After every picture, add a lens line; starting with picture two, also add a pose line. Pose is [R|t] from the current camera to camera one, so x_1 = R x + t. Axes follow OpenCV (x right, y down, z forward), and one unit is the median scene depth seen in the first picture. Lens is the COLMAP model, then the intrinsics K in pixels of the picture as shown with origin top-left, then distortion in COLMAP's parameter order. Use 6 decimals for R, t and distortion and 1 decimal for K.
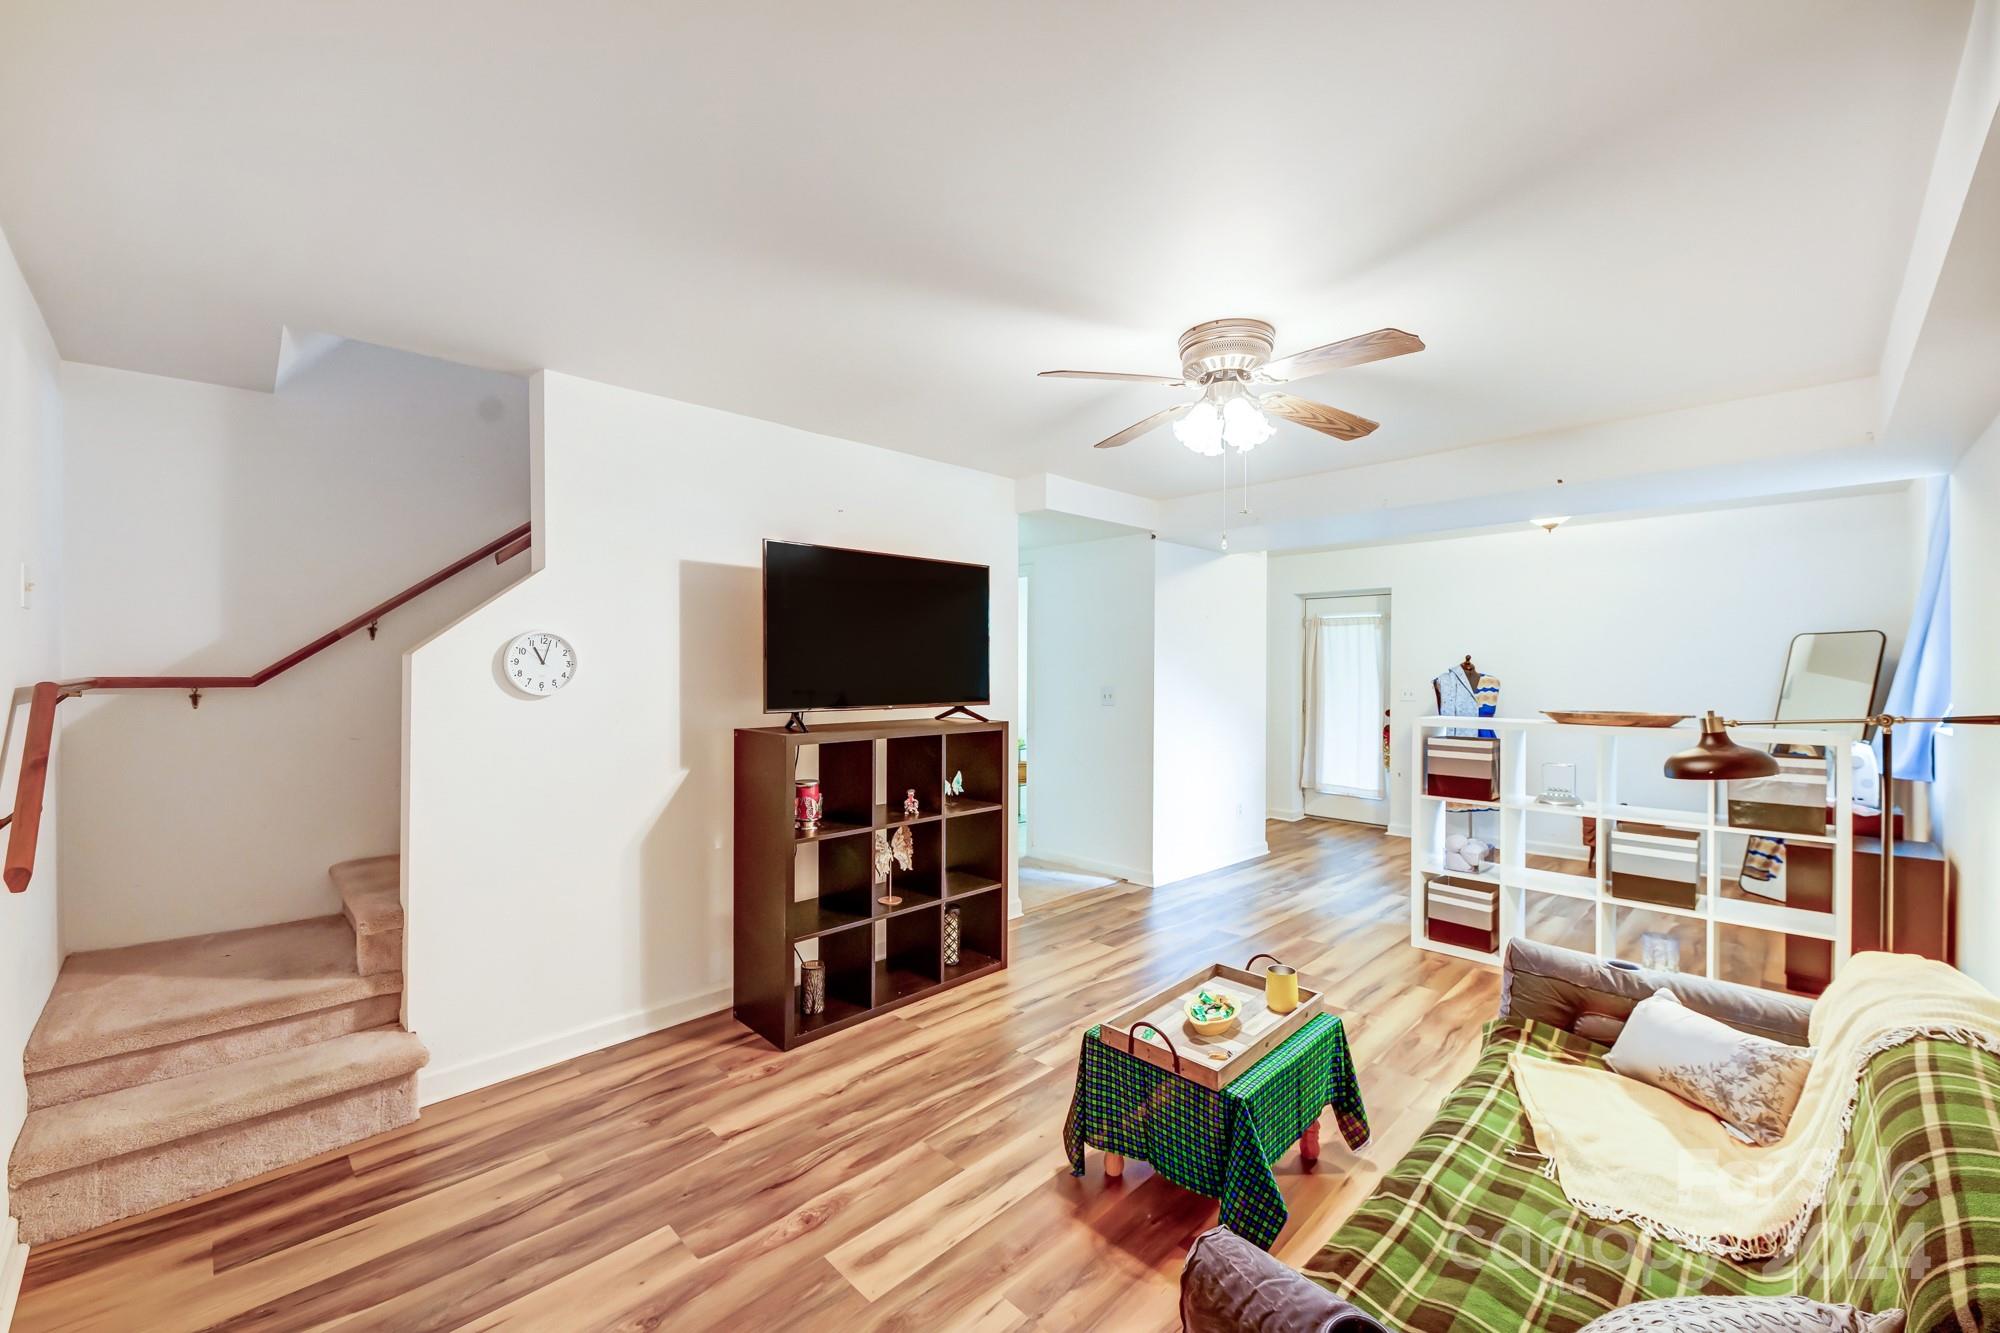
lens RADIAL K [[806.5, 0, 994.3], [0, 806.5, 673.6], [0, 0, 1]] dist [0.017294, -0.008736]
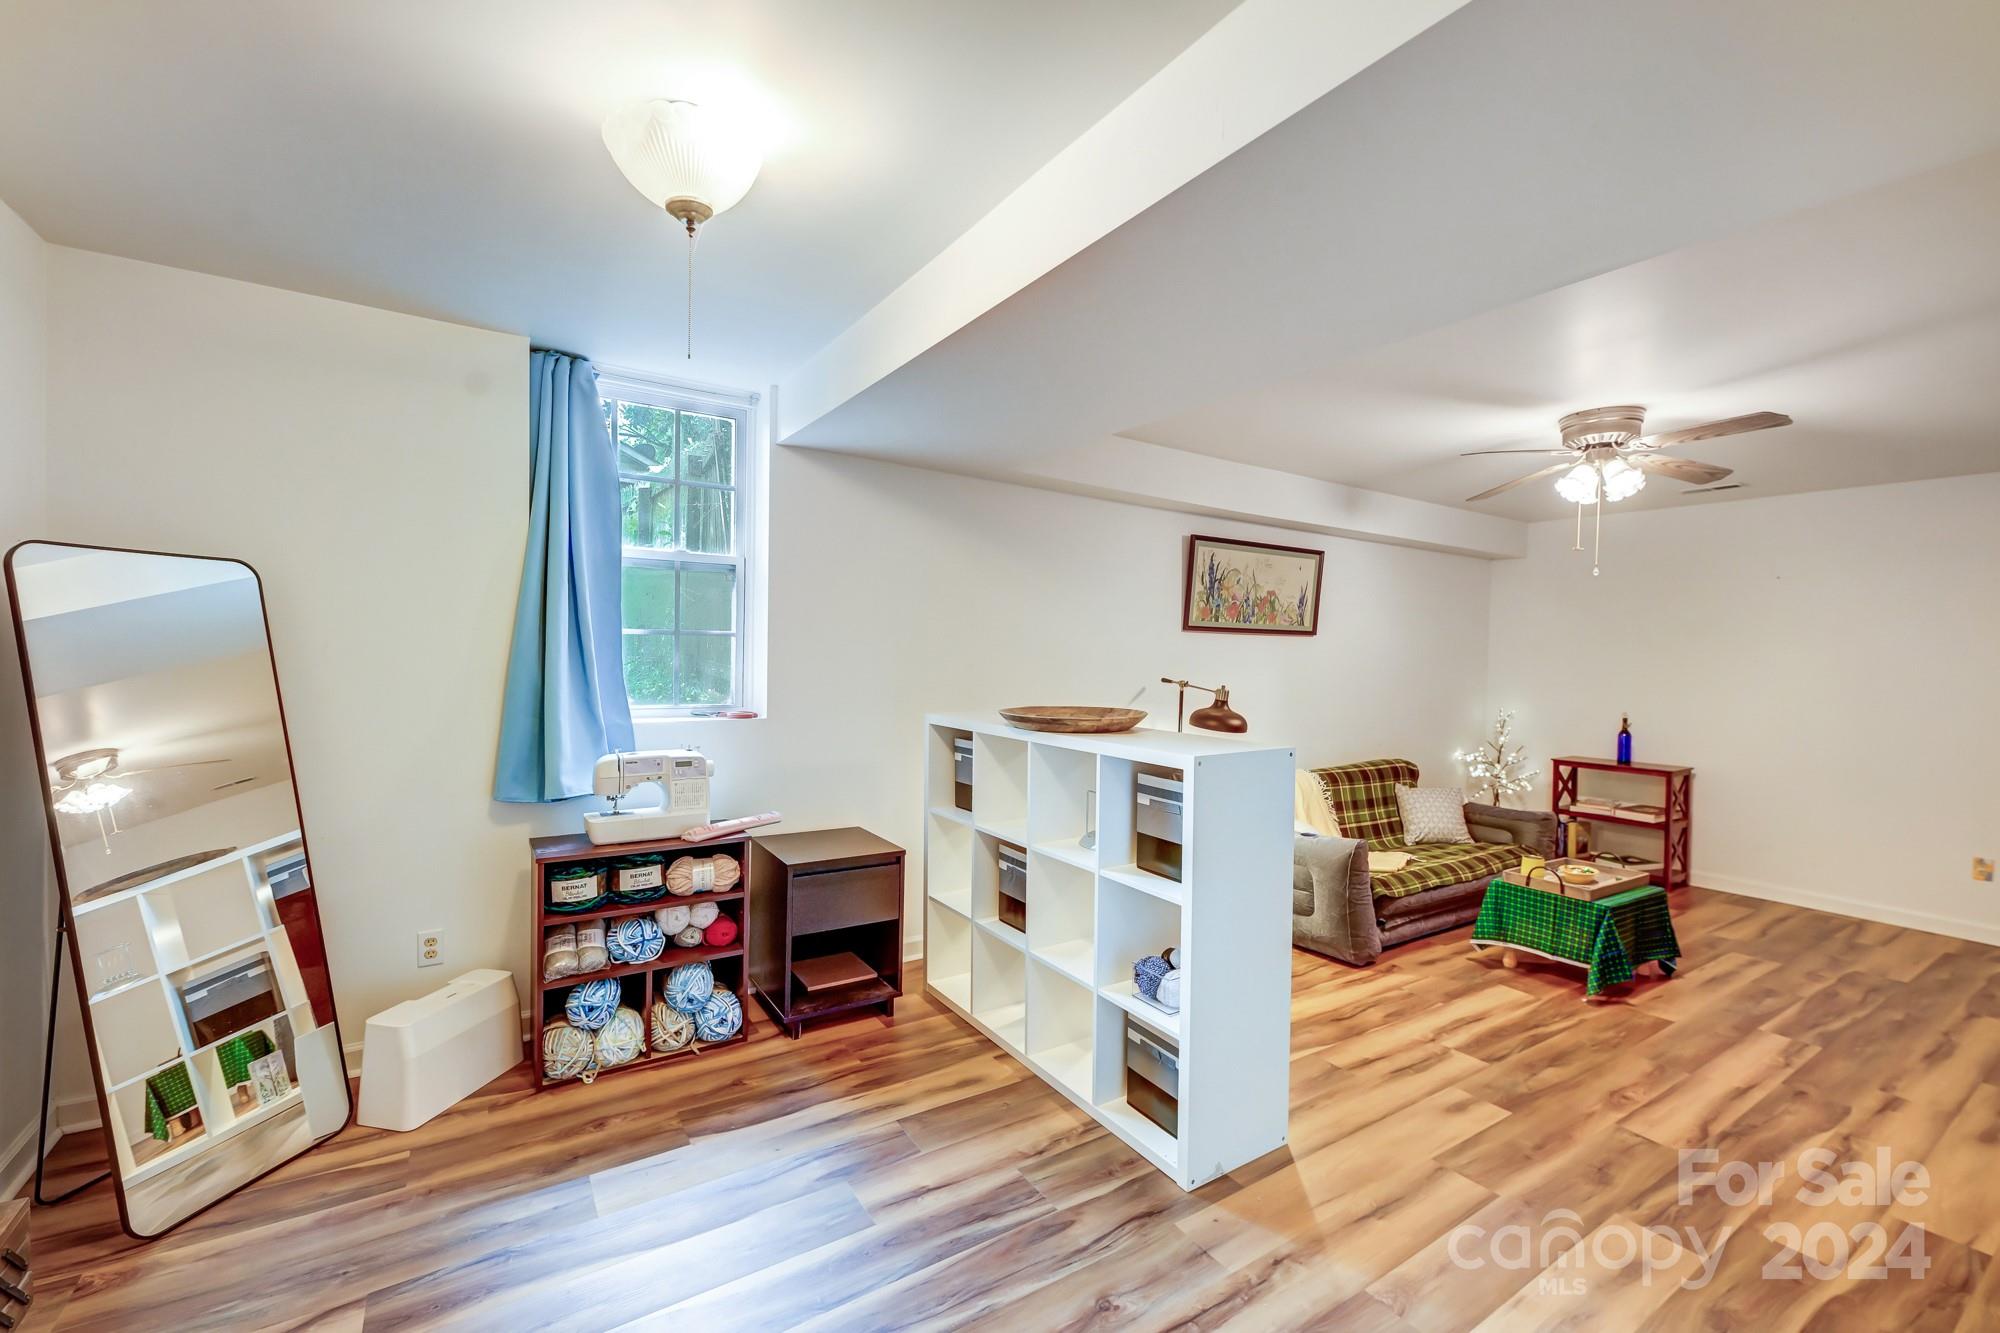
lens RADIAL K [[822.2, 0, 1005.9], [0, 822.2, 672.8], [0, 0, 1]] dist [0.015402, -0.006907]
pose [[-0.977768, -0.024271, 0.208282, 0.795873], [-0.018068, 0.999336, 0.031632, -0.018308], [-0.208912, 0.027165, -0.977557, 2.145314]]
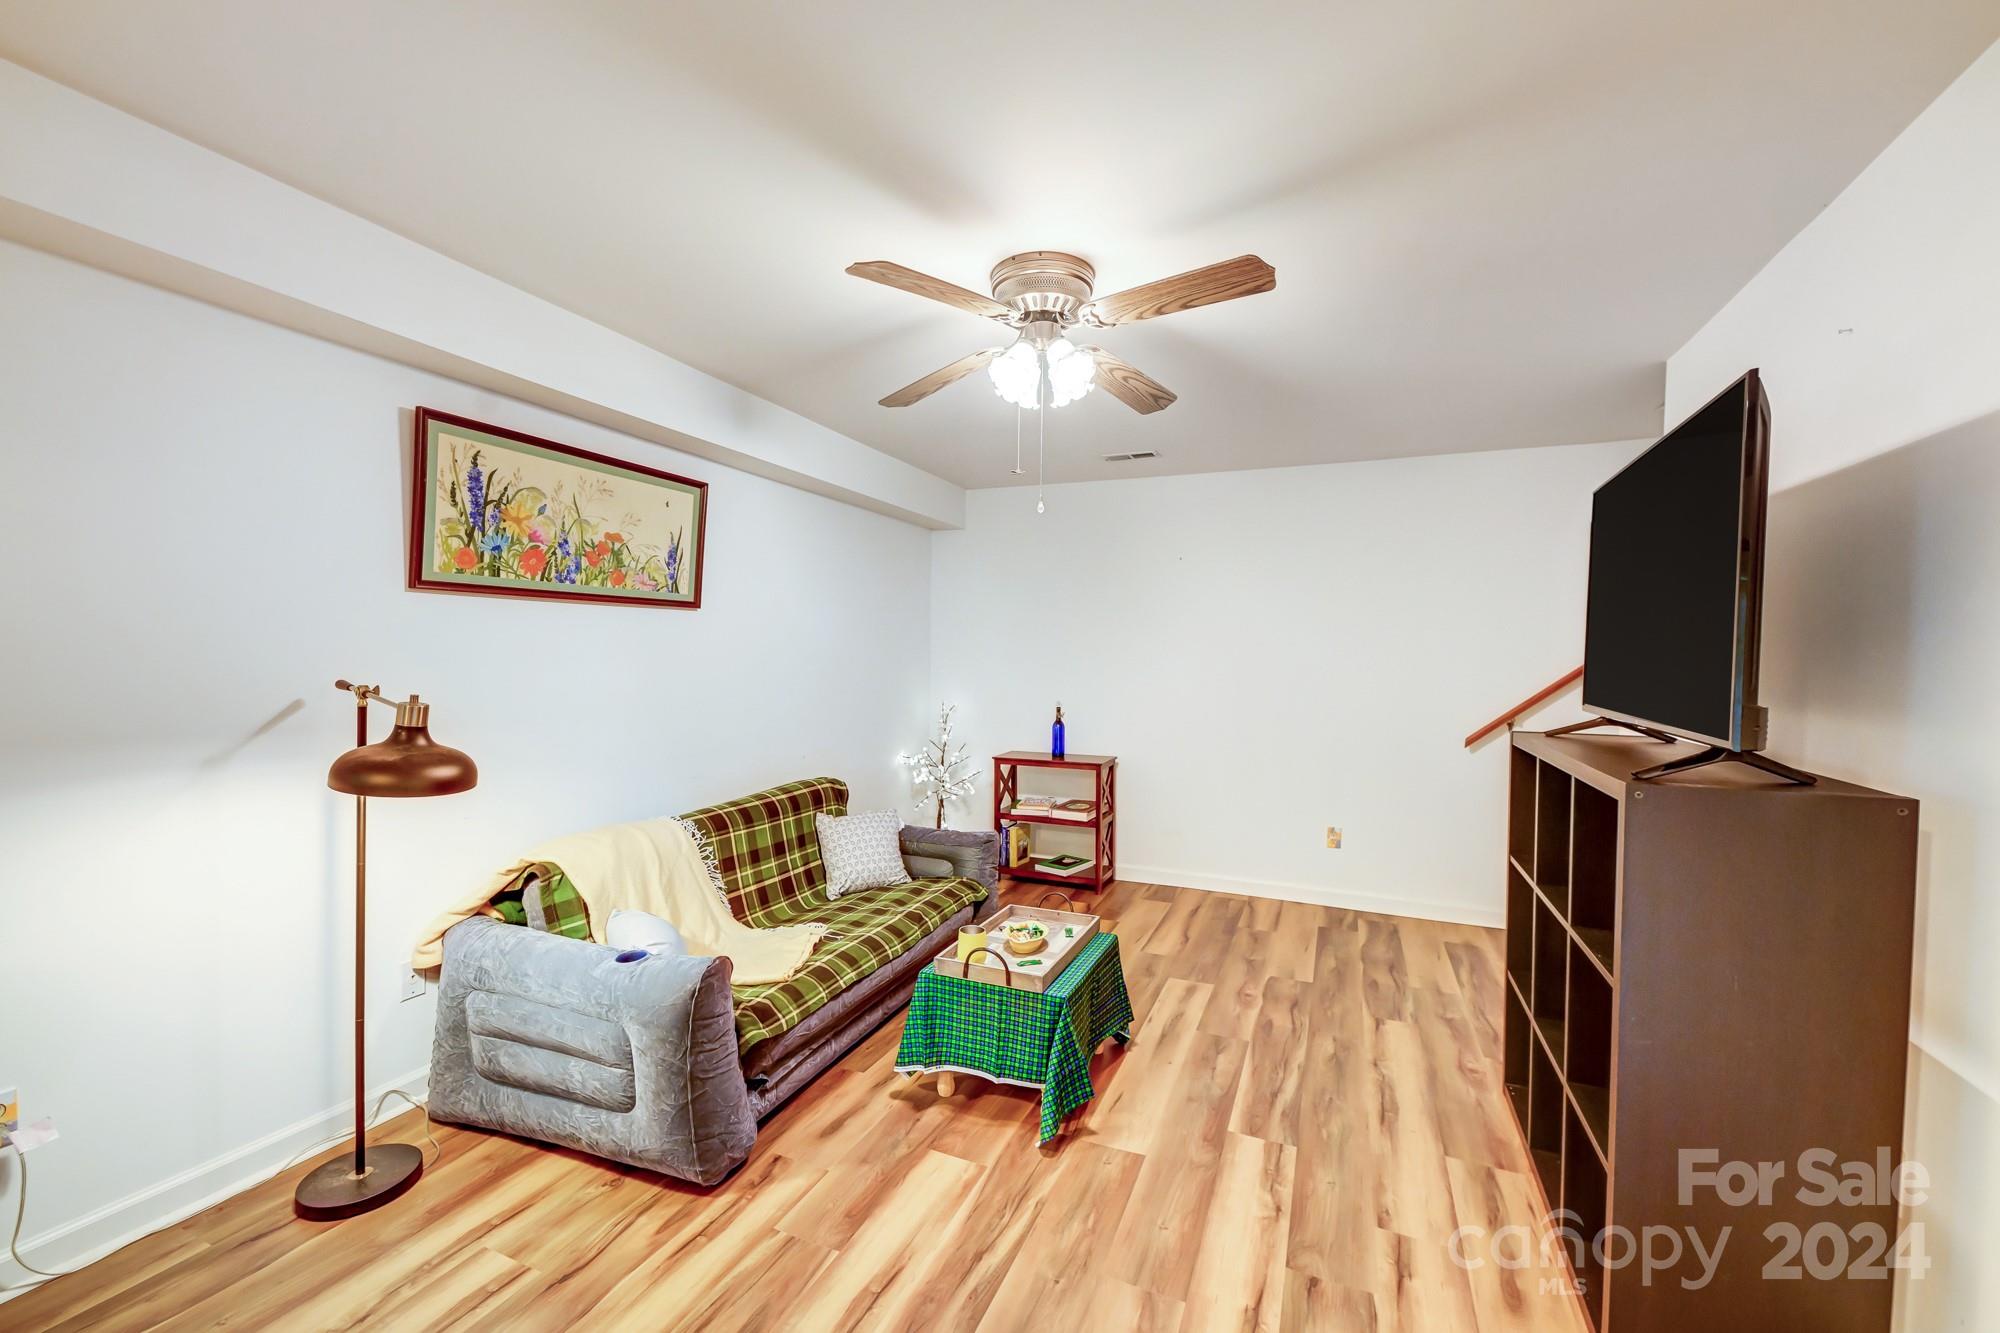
lens RADIAL K [[808.0, 0, 1002.9], [0, 808.0, 674.5], [0, 0, 1]] dist [0.013668, -0.009740]
pose [[-0.926076, 0.001053, -0.377337, 0.555715], [-0.012889, 0.999324, 0.034423, -0.005425], [0.377118, 0.036742, -0.925436, 1.540291]]
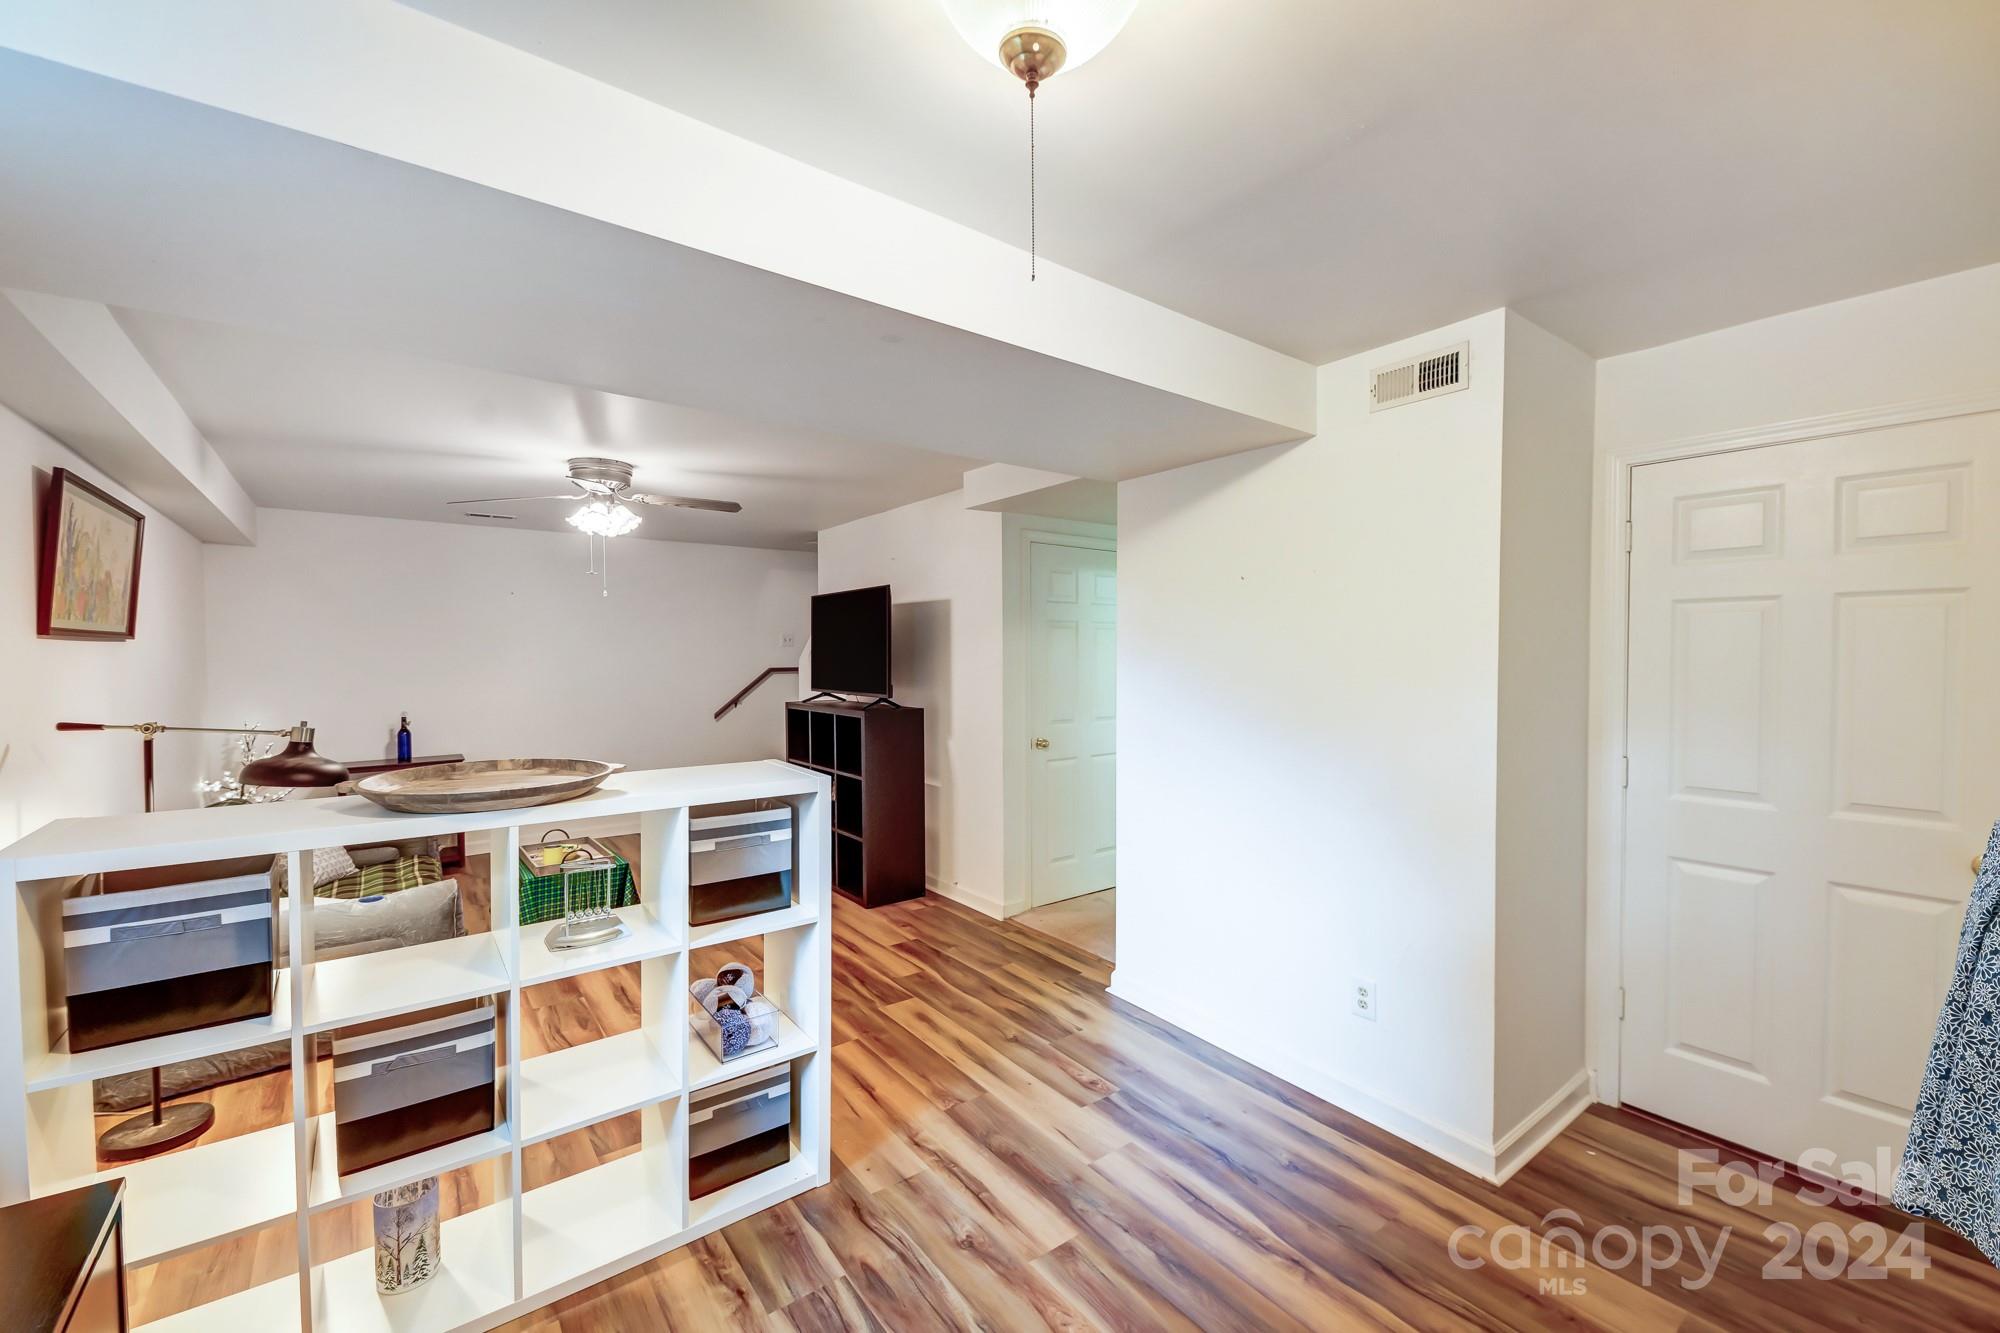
lens RADIAL K [[806.5, 0, 994.3], [0, 806.5, 673.6], [0, 0, 1]] dist [0.017294, -0.008736]
pose [[-0.136021, 0.027431, -0.990326, 1.490985], [-0.003281, 0.999599, 0.028139, -0.042035], [0.990700, 0.007077, -0.135877, 1.675327]]
